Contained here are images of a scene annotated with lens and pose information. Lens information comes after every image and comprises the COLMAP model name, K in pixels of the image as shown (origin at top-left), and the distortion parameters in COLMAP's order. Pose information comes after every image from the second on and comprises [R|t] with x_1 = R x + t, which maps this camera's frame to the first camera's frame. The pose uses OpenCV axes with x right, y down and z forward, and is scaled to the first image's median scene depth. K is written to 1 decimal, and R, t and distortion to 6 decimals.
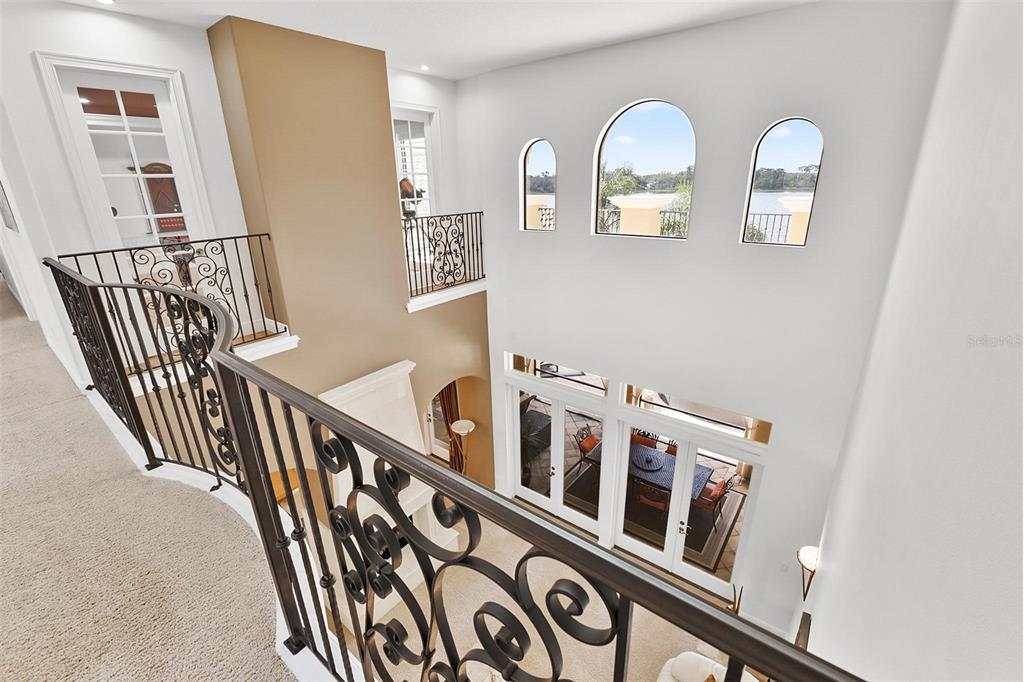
lens RADIAL K [[441.8, 0, 504.6], [0, 441.8, 337.4], [0, 0, 1]] dist [-0.007558, -0.000167]
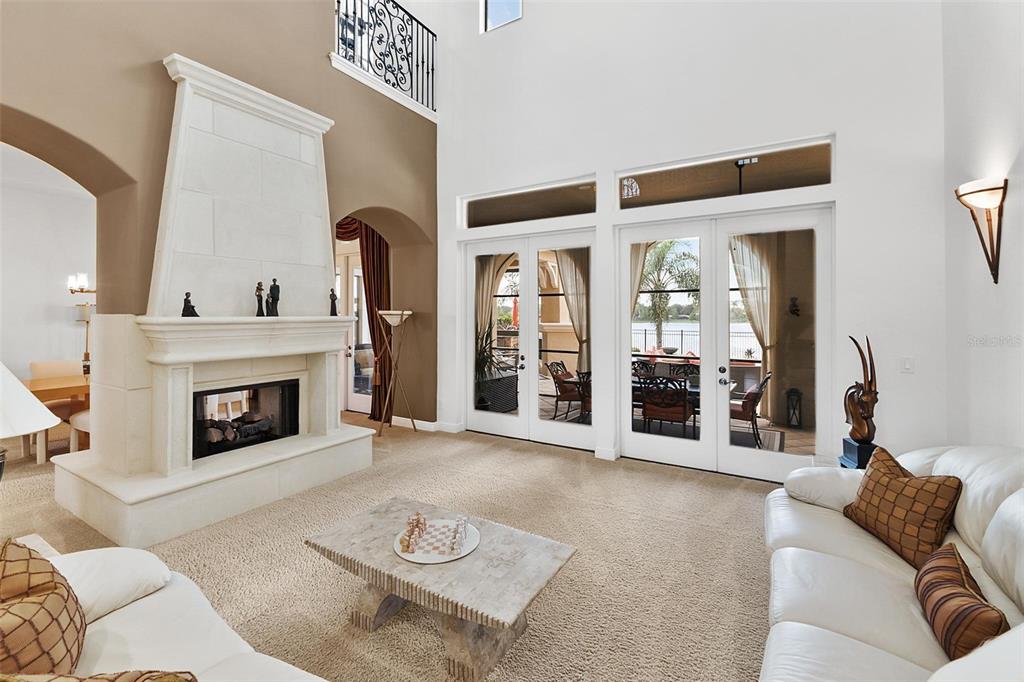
lens RADIAL K [[441.8, 0, 503.5], [0, 441.8, 307.4], [0, 0, 1]] dist [-0.007558, -0.000167]
pose [[0.992575, 0.027639, 0.118455, -0.005276], [0.015024, 0.938527, -0.344878, 0.507728], [-0.120705, 0.344097, 0.931143, 0.354763]]
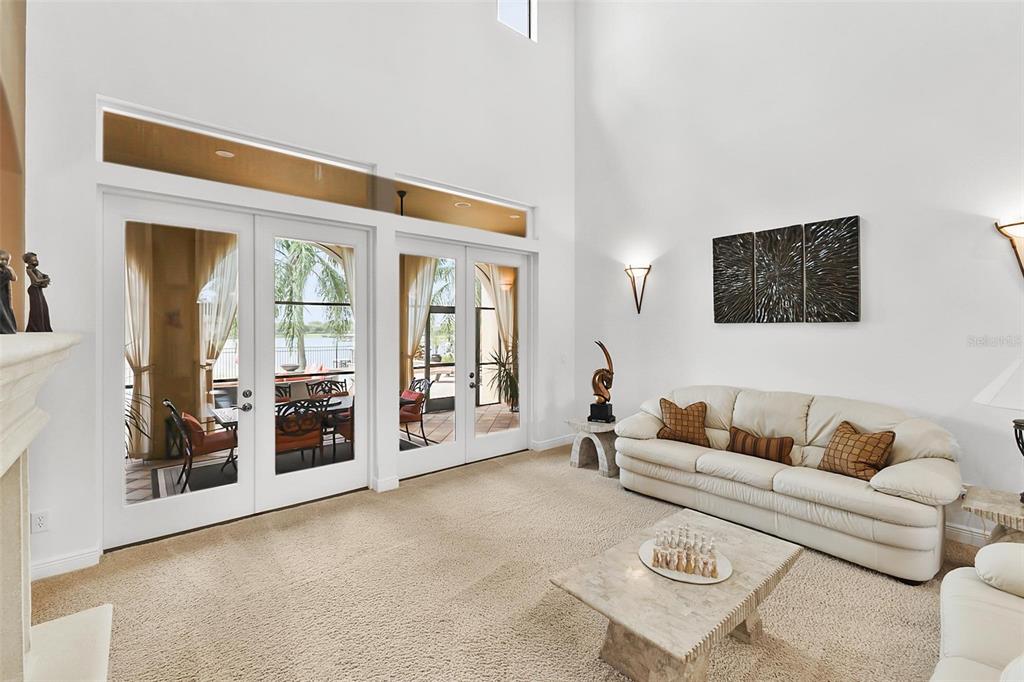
lens RADIAL K [[441.8, 0, 505.4], [0, 441.8, 336.3], [0, 0, 1]] dist [-0.007558, -0.000167]
pose [[0.197696, 0.017292, 0.980111, -0.321668], [0.319307, 0.944178, -0.081065, 0.399702], [-0.926801, 0.328982, 0.181139, 0.705310]]
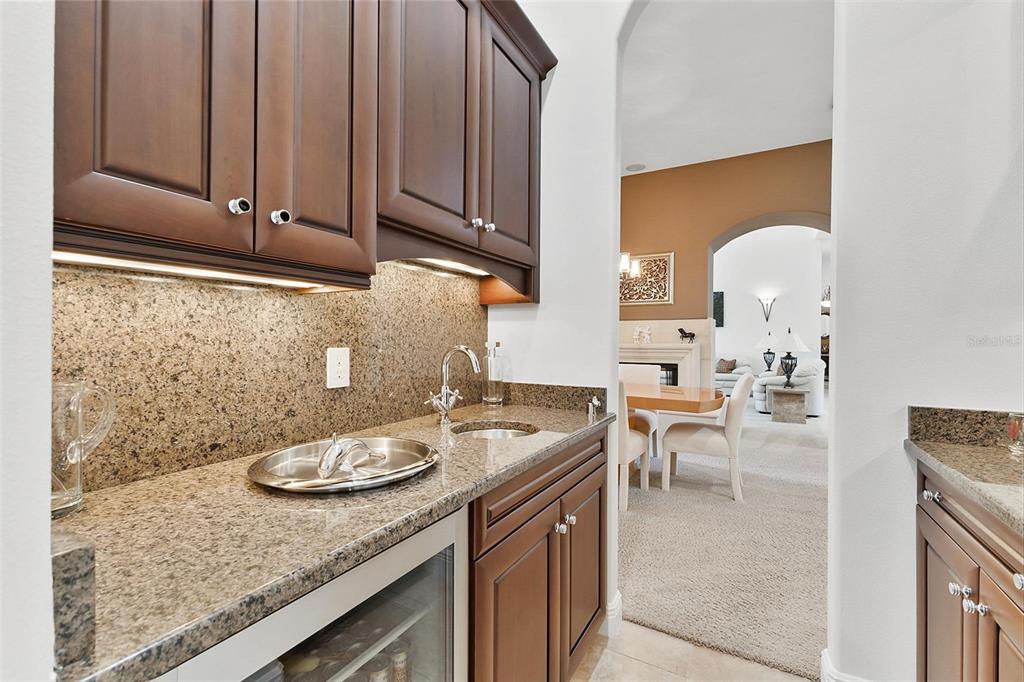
lens RADIAL K [[441.8, 0, 509.6], [0, 441.8, 341.6], [0, 0, 1]] dist [-0.007558, -0.000167]
pose [[-0.145697, 0.022051, 0.989083, -0.768259], [0.327578, 0.944433, 0.027198, 0.312595], [-0.933523, 0.327964, -0.144825, 1.052300]]
